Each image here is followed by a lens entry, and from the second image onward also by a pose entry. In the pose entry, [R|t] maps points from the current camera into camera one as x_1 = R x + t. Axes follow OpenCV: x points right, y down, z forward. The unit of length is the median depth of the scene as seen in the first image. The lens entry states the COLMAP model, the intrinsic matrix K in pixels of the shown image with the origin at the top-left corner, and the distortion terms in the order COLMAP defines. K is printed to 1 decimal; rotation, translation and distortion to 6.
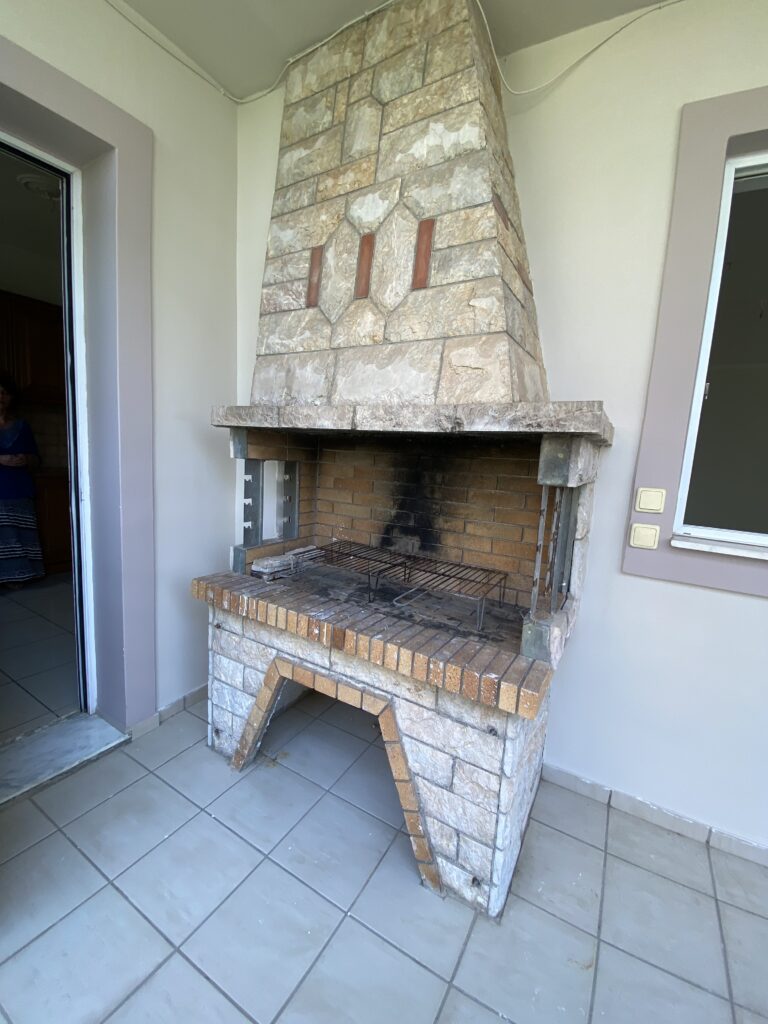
lens RADIAL K [[418.1, 0, 384.0], [0, 418.1, 512.0], [0, 0, 1]] dist [0.018126, -0.020340]
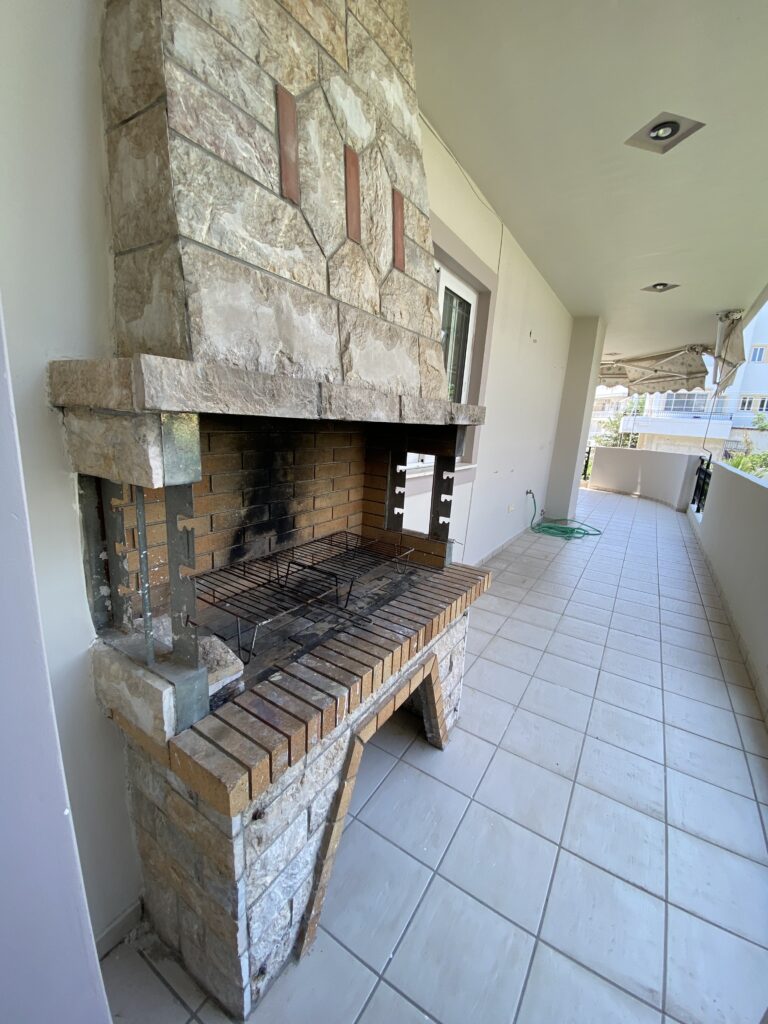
lens RADIAL K [[418.1, 0, 384.0], [0, 418.1, 512.0], [0, 0, 1]] dist [0.018126, -0.020340]
pose [[0.028858, -0.279802, 0.959624, -0.840491], [0.077876, 0.957735, 0.276909, -0.227027], [-0.996545, 0.066740, 0.049429, 0.864134]]
